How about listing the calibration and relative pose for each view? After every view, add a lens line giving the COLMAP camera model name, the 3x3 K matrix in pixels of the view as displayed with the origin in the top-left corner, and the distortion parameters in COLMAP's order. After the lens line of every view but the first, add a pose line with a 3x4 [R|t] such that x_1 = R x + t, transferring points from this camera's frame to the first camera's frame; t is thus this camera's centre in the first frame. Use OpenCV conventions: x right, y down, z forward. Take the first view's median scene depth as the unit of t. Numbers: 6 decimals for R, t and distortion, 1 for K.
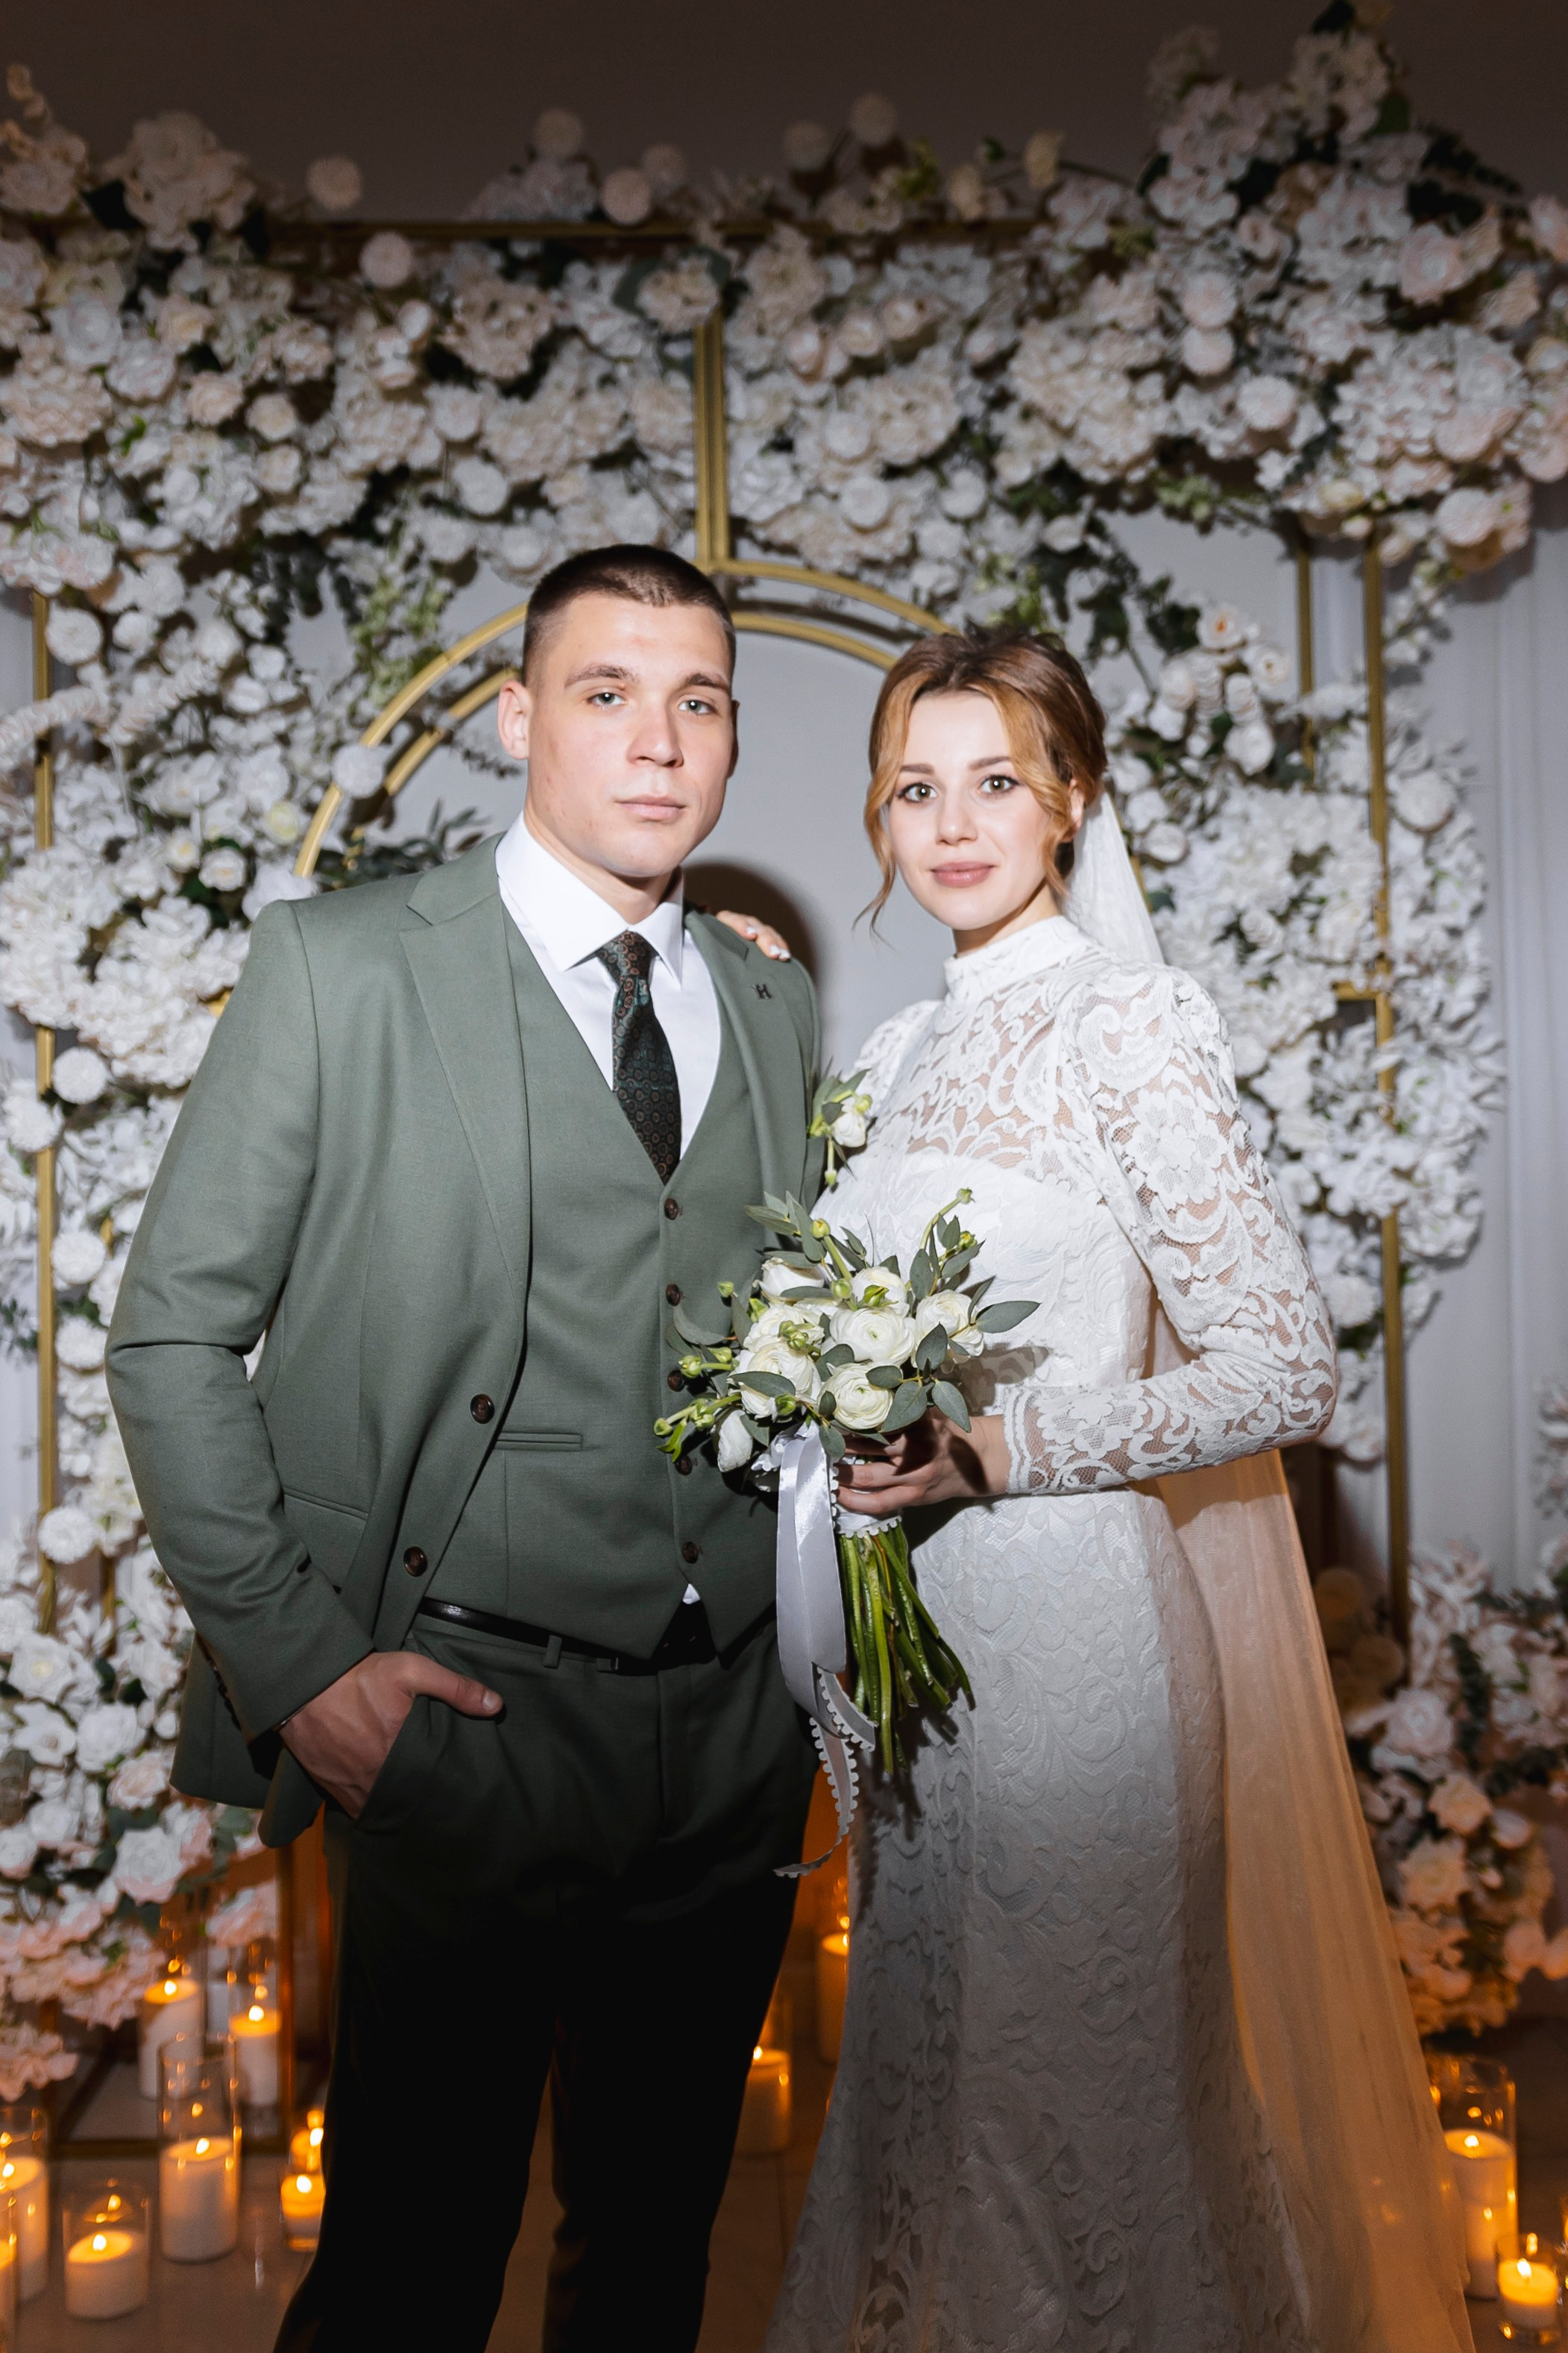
lens RADIAL K [[2186.7, 0, 729.3], [0, 2186.7, 1080.1], [0, 0, 1]] dist [0.011977, 0.000000]
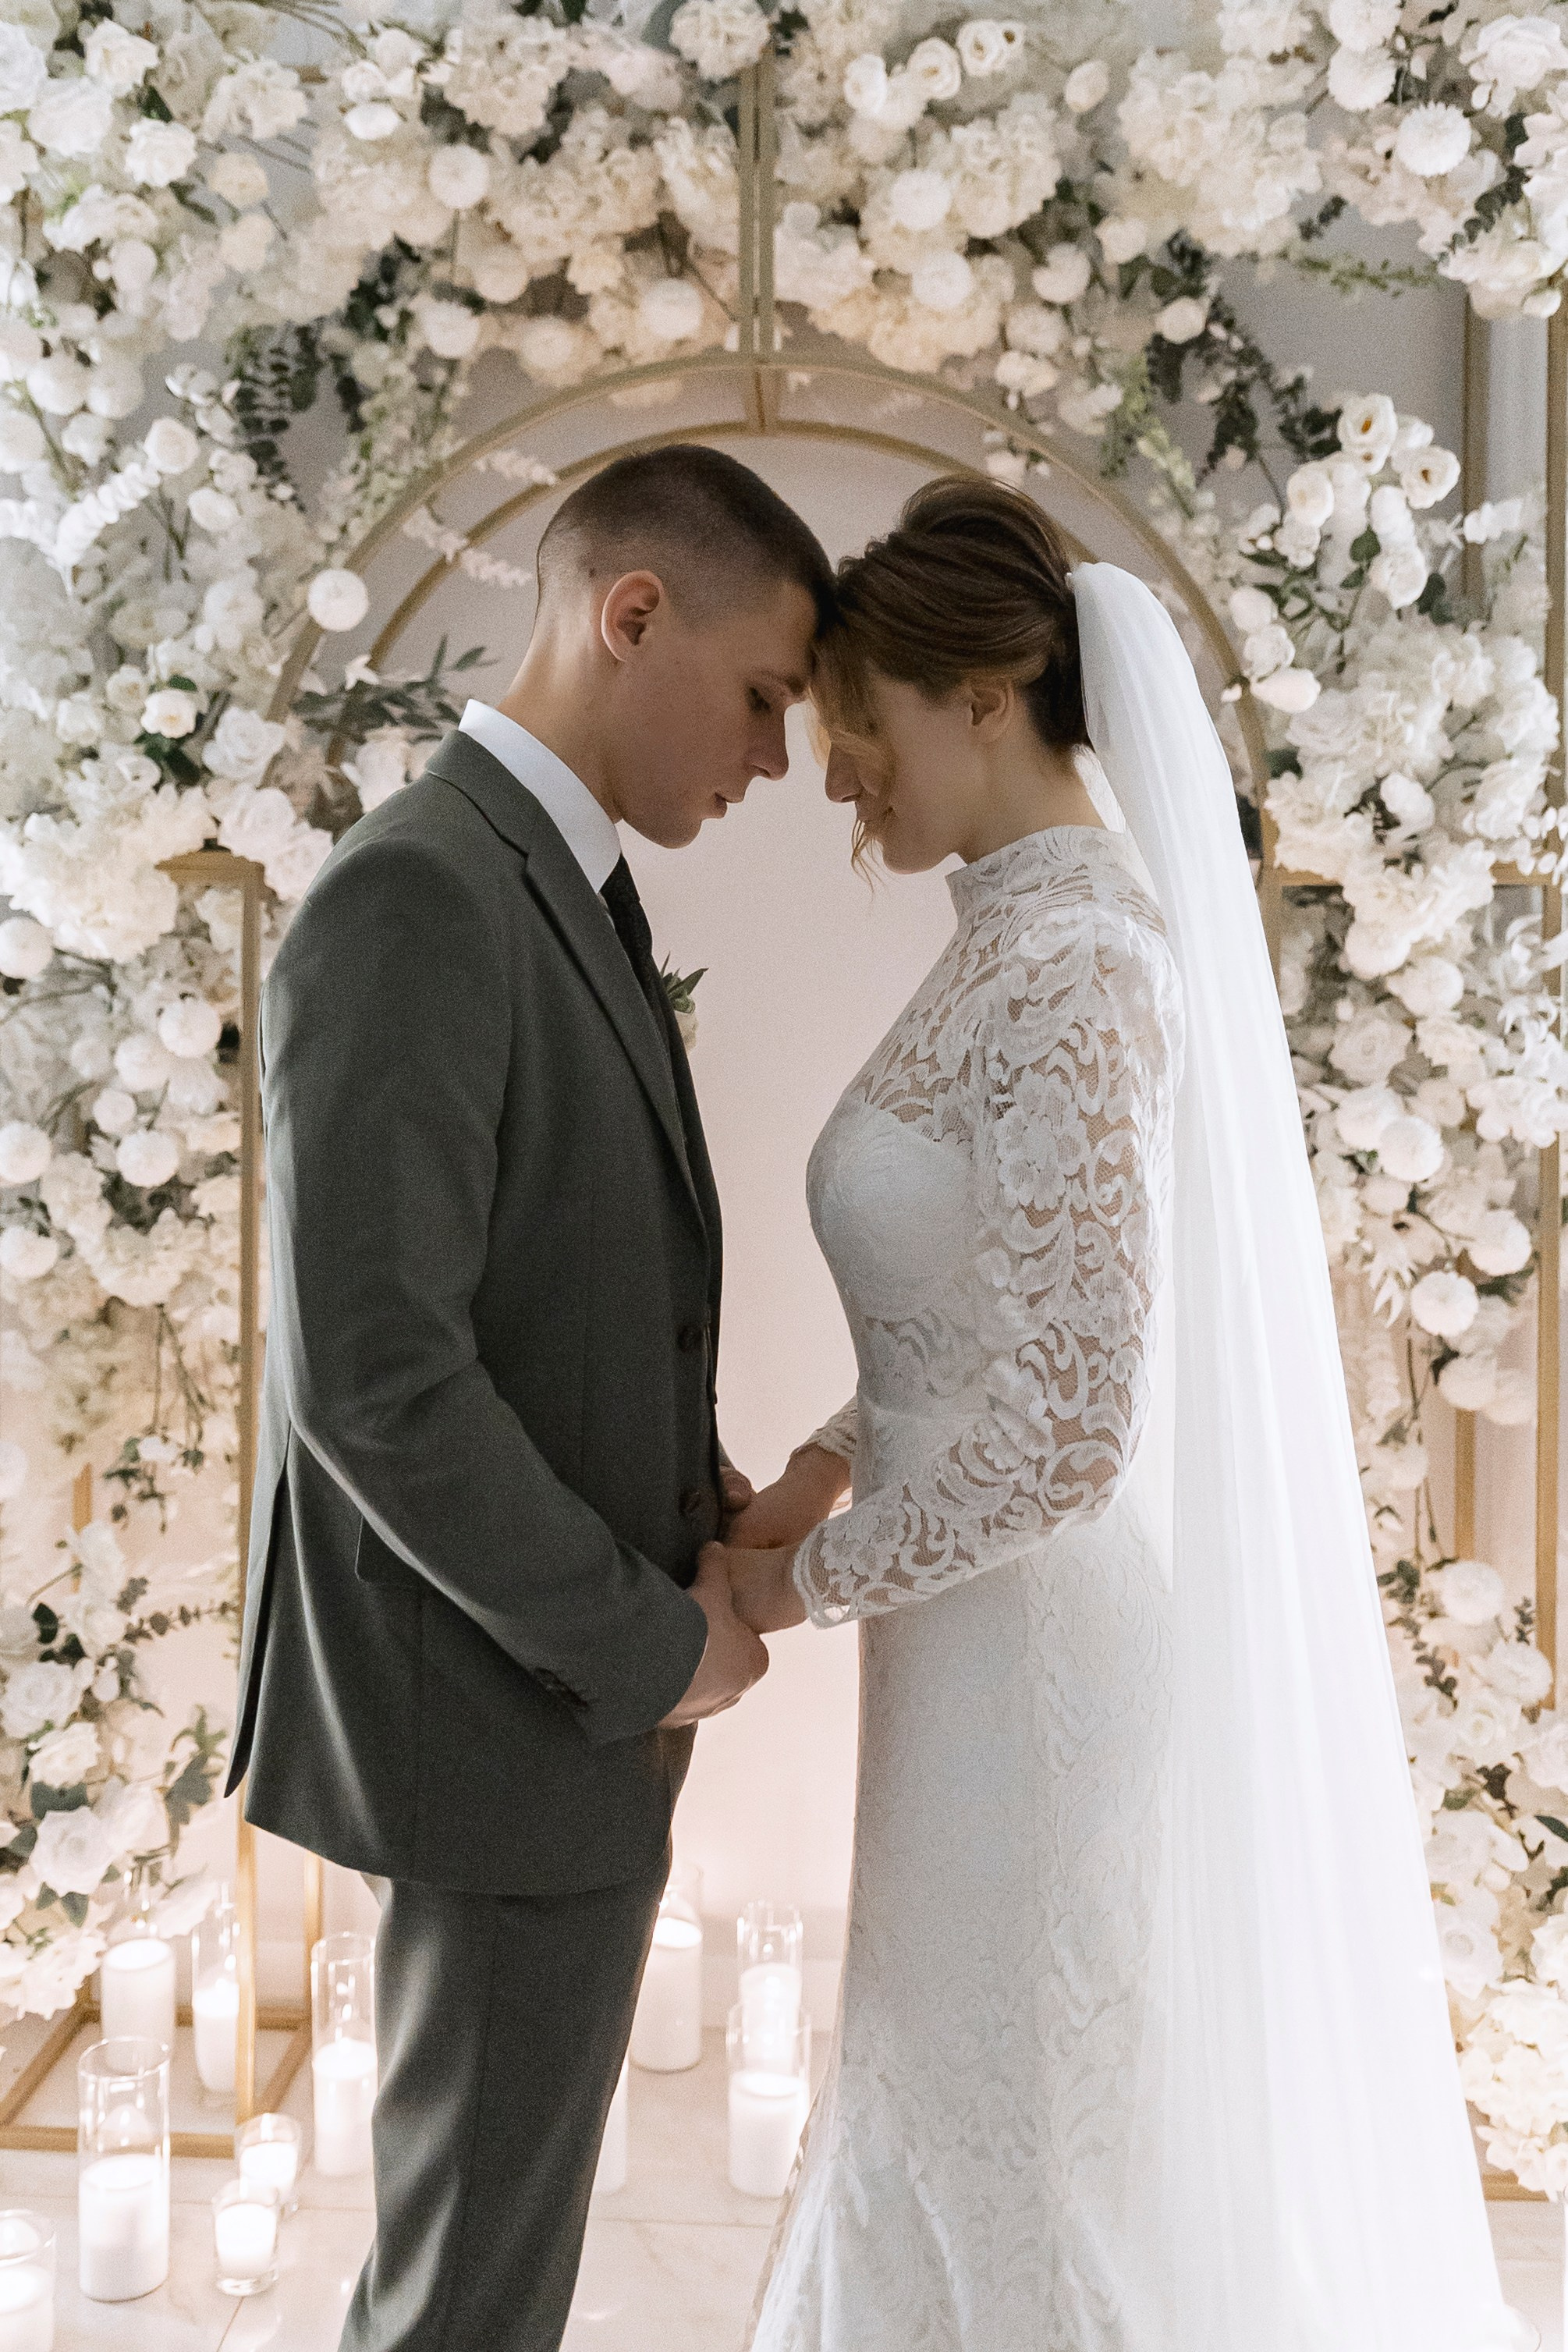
lens RADIAL K [[2120.2, 0, 715.0], [0, 2120.2, 1038.5], [0, 0, 1]] dist [0.010212, -0.015039]
pose [[0.996502, 0.022347, -0.080523, 0.048847], [-0.018607, 0.998726, 0.046896, -0.011129], [0.081468, -0.045234, 0.995649, 0.173606]]
